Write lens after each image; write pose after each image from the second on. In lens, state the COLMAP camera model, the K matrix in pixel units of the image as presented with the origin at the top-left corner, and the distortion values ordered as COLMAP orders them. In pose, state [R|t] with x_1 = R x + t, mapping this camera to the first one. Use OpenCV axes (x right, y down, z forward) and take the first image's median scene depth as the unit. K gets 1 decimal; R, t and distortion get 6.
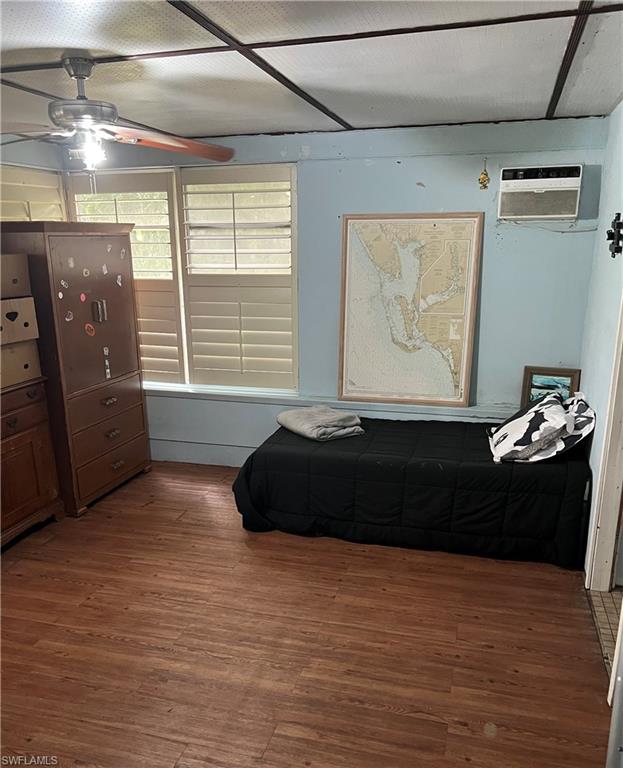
lens RADIAL K [[638.4, 0, 323.6], [0, 638.4, 445.7], [0, 0, 1]] dist [-0.003738, -0.021260]
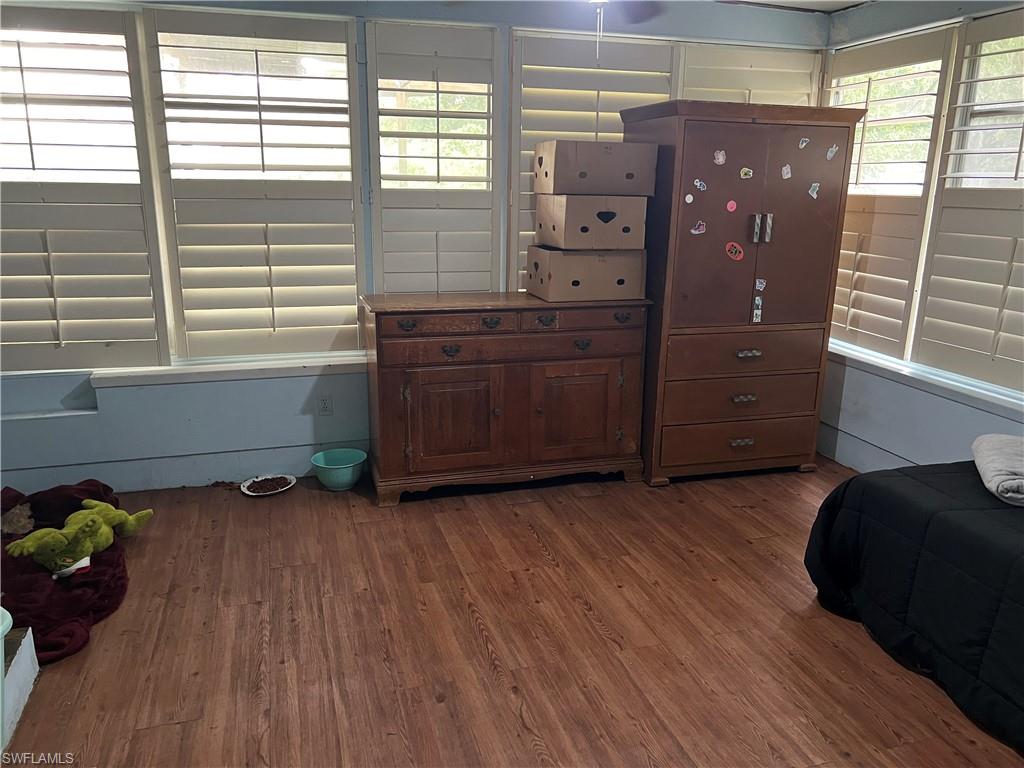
lens RADIAL K [[767.0, 0, 508.5], [0, 767.0, 382.4], [0, 0, 1]] dist [0.003568, -0.020071]
pose [[0.521467, 0.223537, -0.823470, 0.247008], [-0.274480, 0.957725, 0.086165, -0.039271], [0.807919, 0.181094, 0.560778, 0.304162]]
